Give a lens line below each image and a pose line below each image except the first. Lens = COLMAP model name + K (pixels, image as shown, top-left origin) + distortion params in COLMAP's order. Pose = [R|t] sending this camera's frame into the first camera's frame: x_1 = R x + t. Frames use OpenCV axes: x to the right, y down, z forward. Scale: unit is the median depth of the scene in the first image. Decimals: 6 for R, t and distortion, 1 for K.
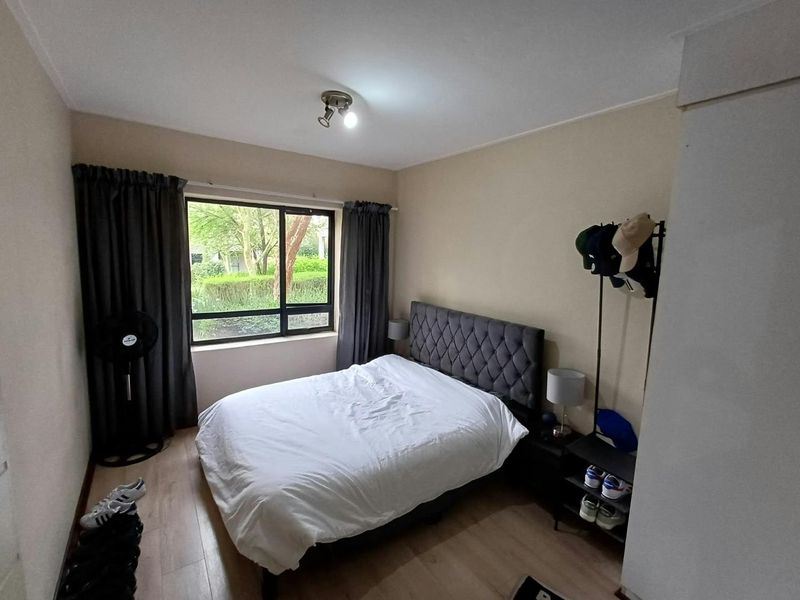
lens RADIAL K [[423.1, 0, 400.0], [0, 423.1, 300.0], [0, 0, 1]] dist [-0.000424, -0.002784]
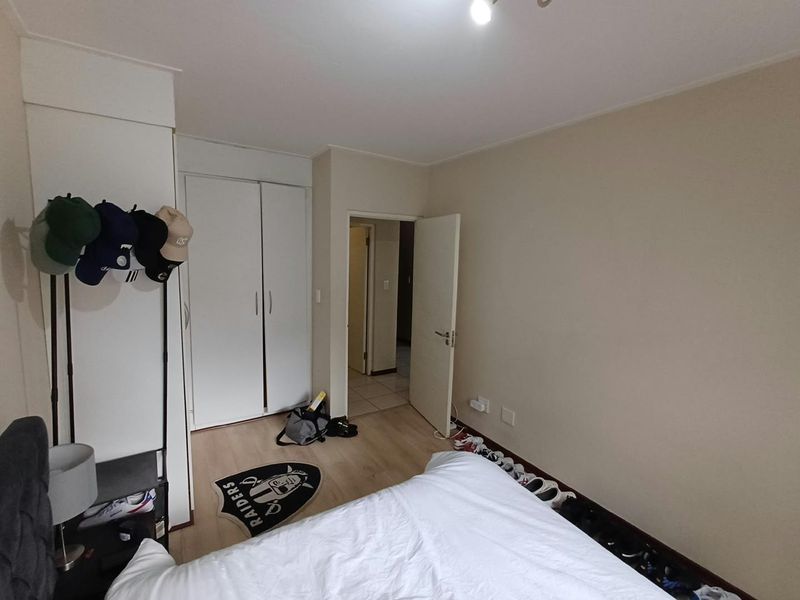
lens RADIAL K [[423.1, 0, 400.0], [0, 423.1, 300.0], [0, 0, 1]] dist [-0.000424, -0.002784]
pose [[-0.996533, -0.077383, 0.030554, -0.054441], [-0.066537, 0.961759, 0.265692, -0.209931], [-0.049946, 0.262738, -0.963574, 1.511738]]
